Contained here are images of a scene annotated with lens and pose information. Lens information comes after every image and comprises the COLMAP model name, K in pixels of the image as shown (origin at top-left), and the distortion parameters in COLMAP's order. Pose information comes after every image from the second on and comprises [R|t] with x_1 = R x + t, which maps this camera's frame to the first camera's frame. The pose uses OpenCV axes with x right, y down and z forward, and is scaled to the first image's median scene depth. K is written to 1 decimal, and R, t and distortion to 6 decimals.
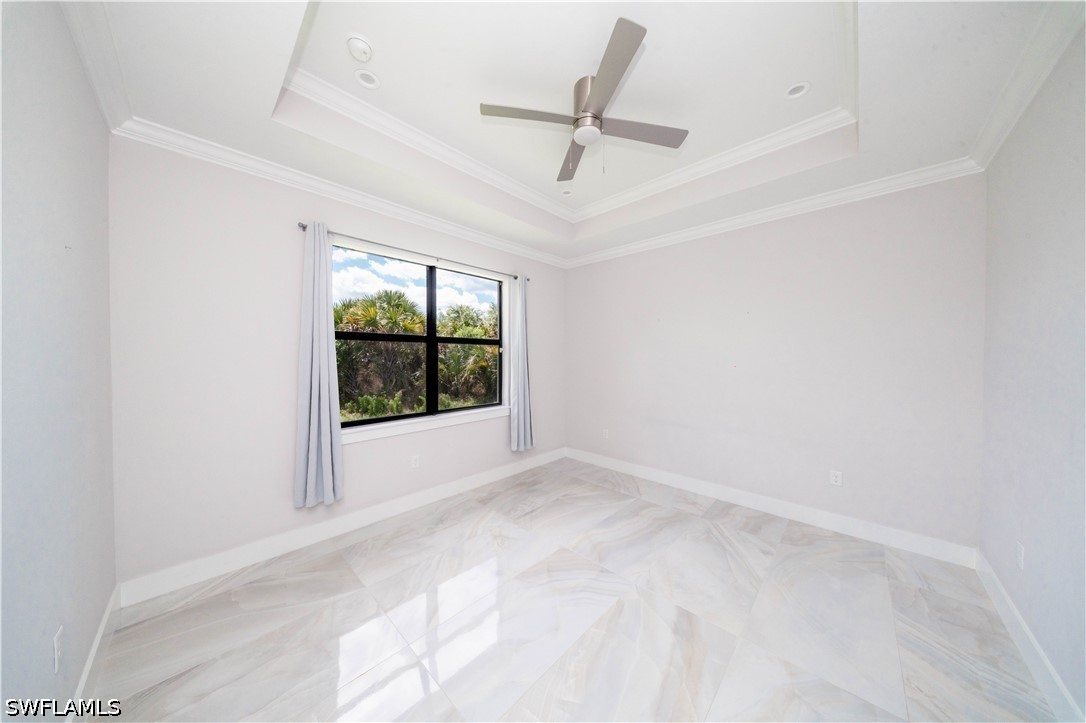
lens RADIAL K [[316.0, 0, 543.0], [0, 316.0, 361.5], [0, 0, 1]] dist [0.000705, -0.000191]
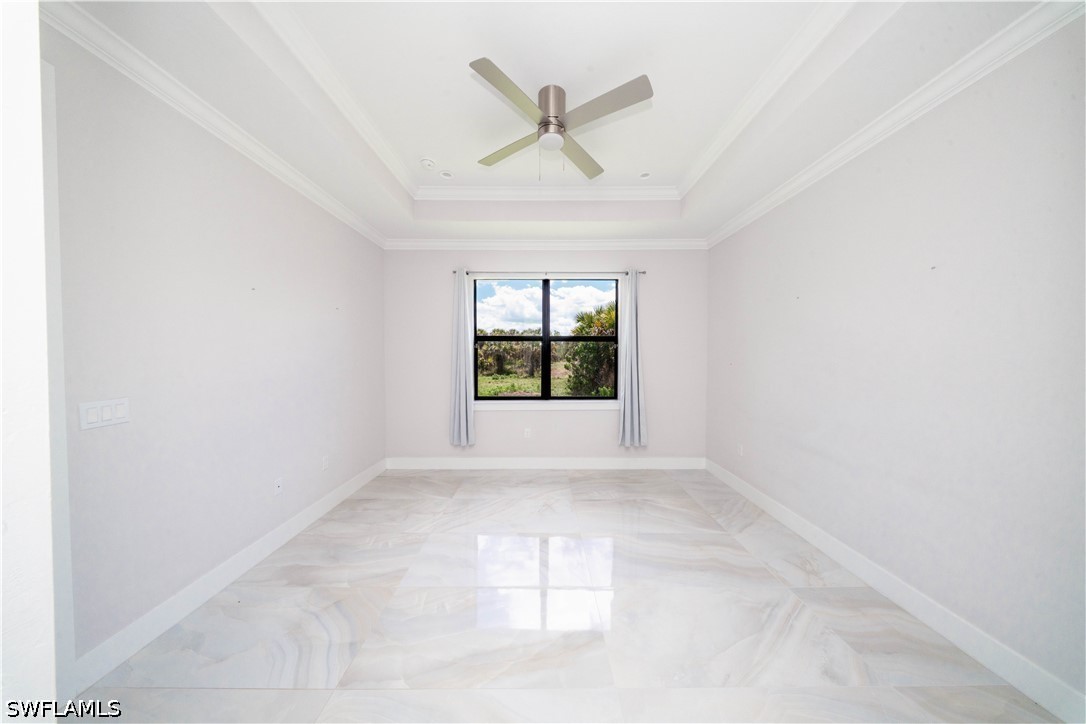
lens RADIAL K [[306.2, 0, 543.0], [0, 306.2, 362.0], [0, 0, 1]] dist [0.000145, -0.000098]
pose [[0.715012, 0.017881, -0.698883, 0.501470], [-0.012097, 0.999840, 0.013205, 0.006575], [0.699007, -0.000988, 0.715114, 0.144356]]
